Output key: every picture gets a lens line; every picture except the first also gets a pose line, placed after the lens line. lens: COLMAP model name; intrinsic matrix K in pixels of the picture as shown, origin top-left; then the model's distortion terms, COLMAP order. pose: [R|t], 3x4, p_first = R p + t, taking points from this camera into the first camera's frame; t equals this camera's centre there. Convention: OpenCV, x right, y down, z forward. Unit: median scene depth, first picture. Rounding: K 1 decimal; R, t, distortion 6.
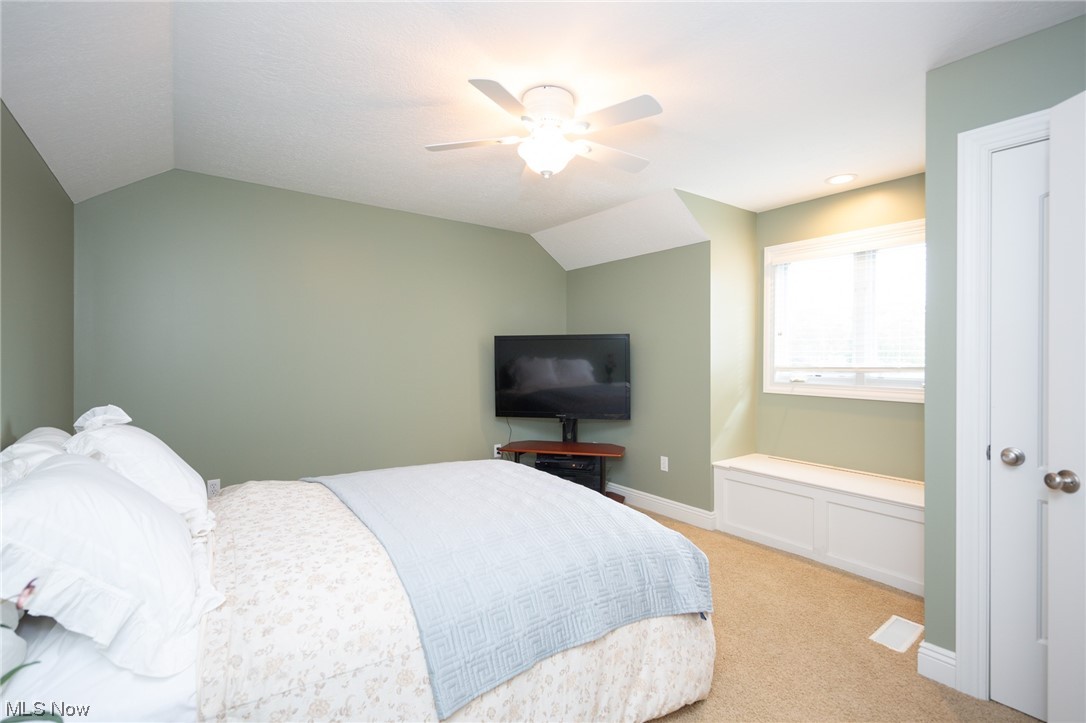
lens RADIAL K [[485.3, 0, 543.9], [0, 485.3, 357.0], [0, 0, 1]] dist [-0.000602, -0.000450]
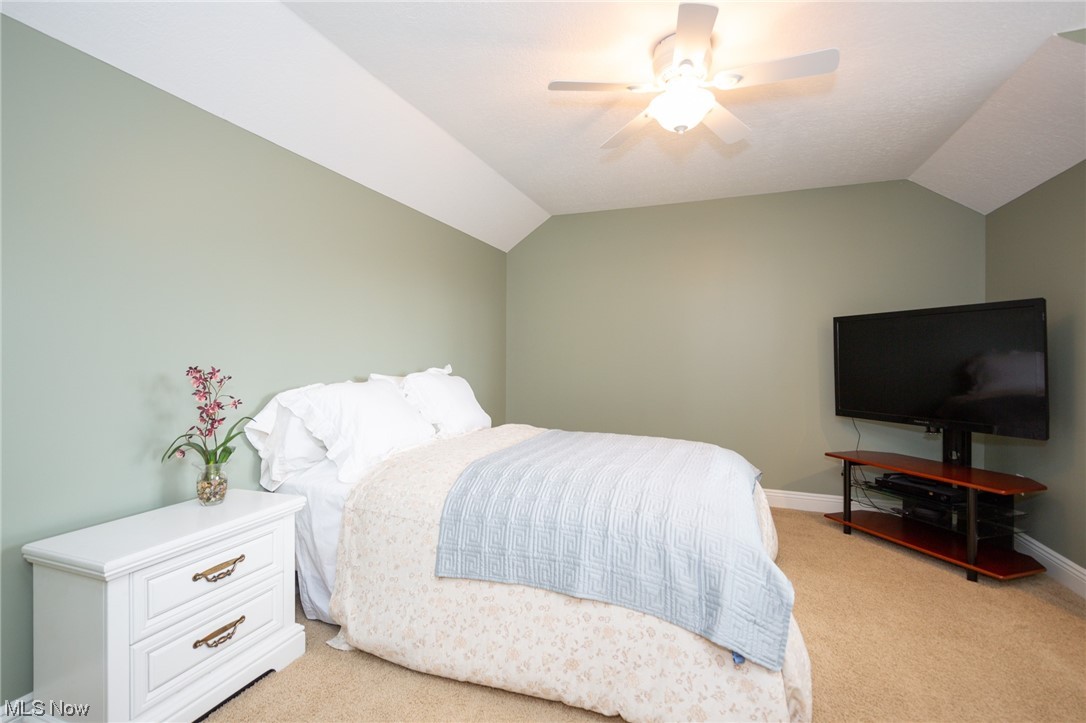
lens RADIAL K [[485.3, 0, 543.3], [0, 485.3, 359.5], [0, 0, 1]] dist [-0.000602, -0.000450]
pose [[0.531835, 0.001120, -0.846847, 0.348832], [-0.004663, 0.999988, -0.001606, 0.033572], [0.846835, 0.004803, 0.531834, 0.151884]]
